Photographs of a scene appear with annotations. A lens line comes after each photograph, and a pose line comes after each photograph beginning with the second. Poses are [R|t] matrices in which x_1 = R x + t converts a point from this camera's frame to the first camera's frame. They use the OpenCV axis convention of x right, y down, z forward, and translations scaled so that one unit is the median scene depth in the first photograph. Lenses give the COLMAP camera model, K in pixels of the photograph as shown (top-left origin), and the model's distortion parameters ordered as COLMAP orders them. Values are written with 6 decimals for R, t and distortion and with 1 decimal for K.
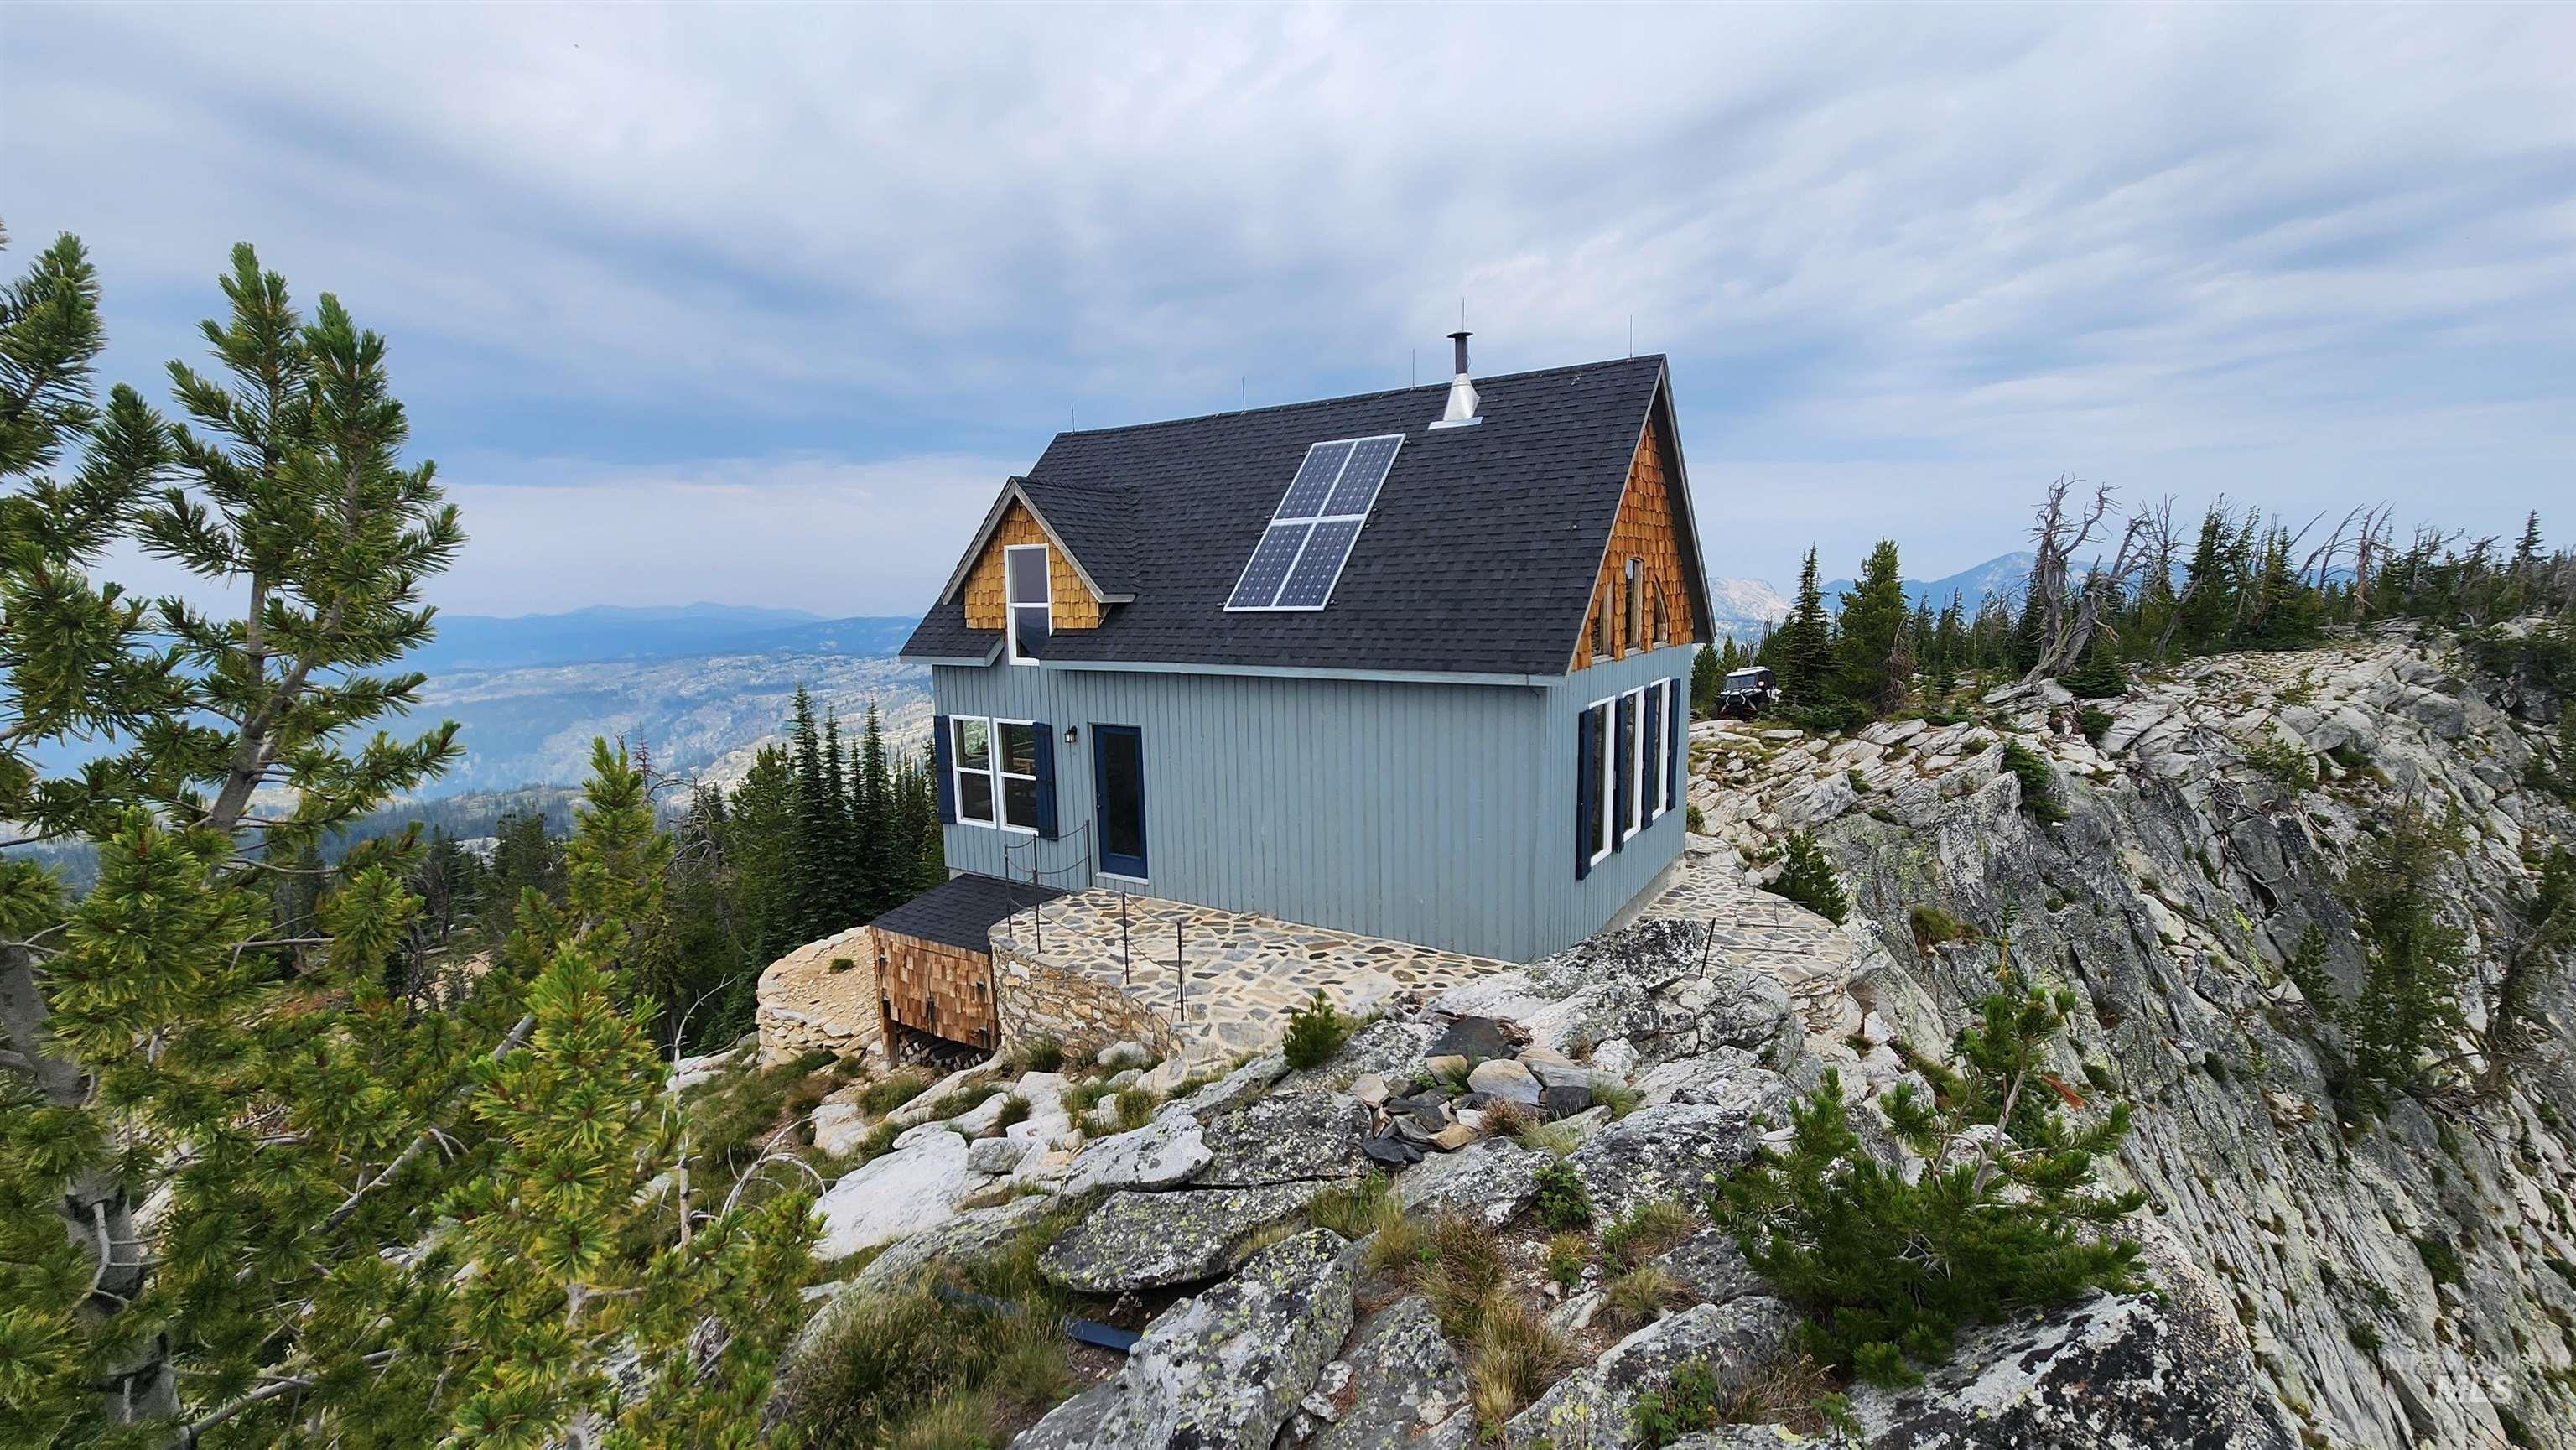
lens RADIAL K [[928.6, 0, 1328.5], [0, 928.6, 705.2], [0, 0, 1]] dist [0.000023, 0.000709]
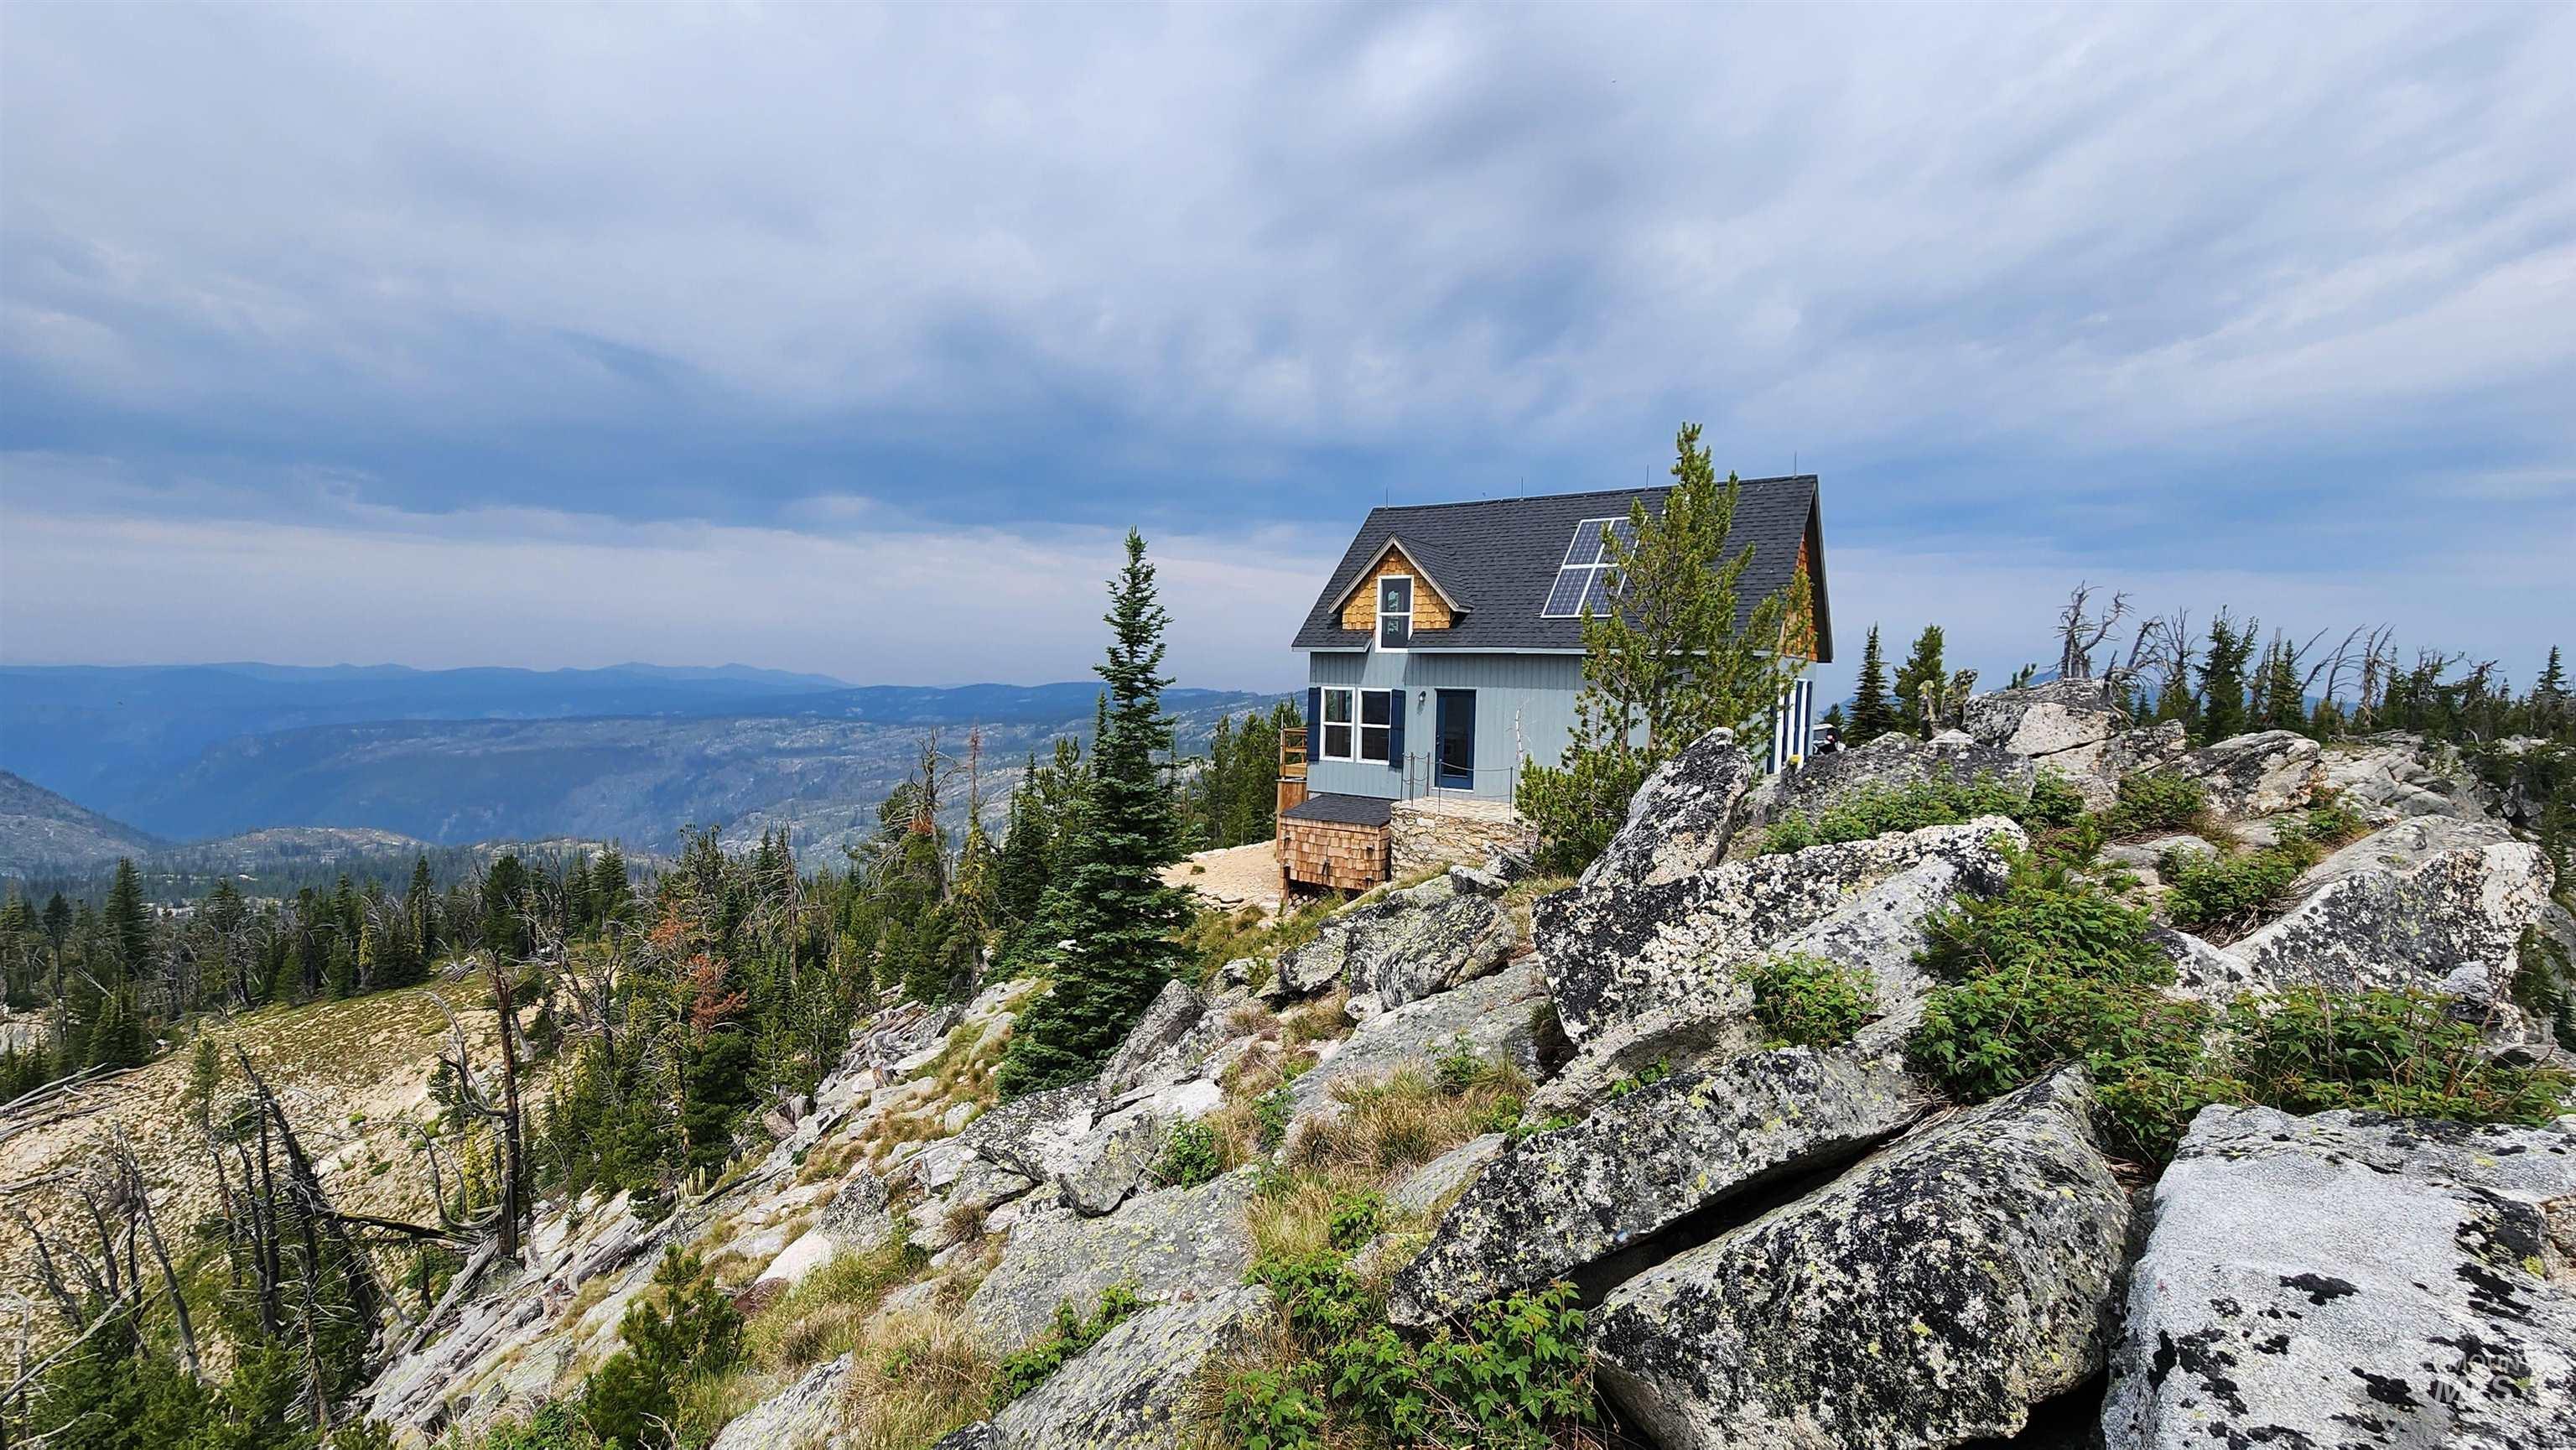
lens RADIAL K [[928.6, 0, 1320.9], [0, 928.6, 727.3], [0, 0, 1]] dist [0.000023, 0.000709]
pose [[0.998591, 0.045851, -0.026697, -0.368478], [-0.047646, 0.996337, -0.071013, 0.185175], [0.023343, 0.072185, 0.997118, -0.511262]]
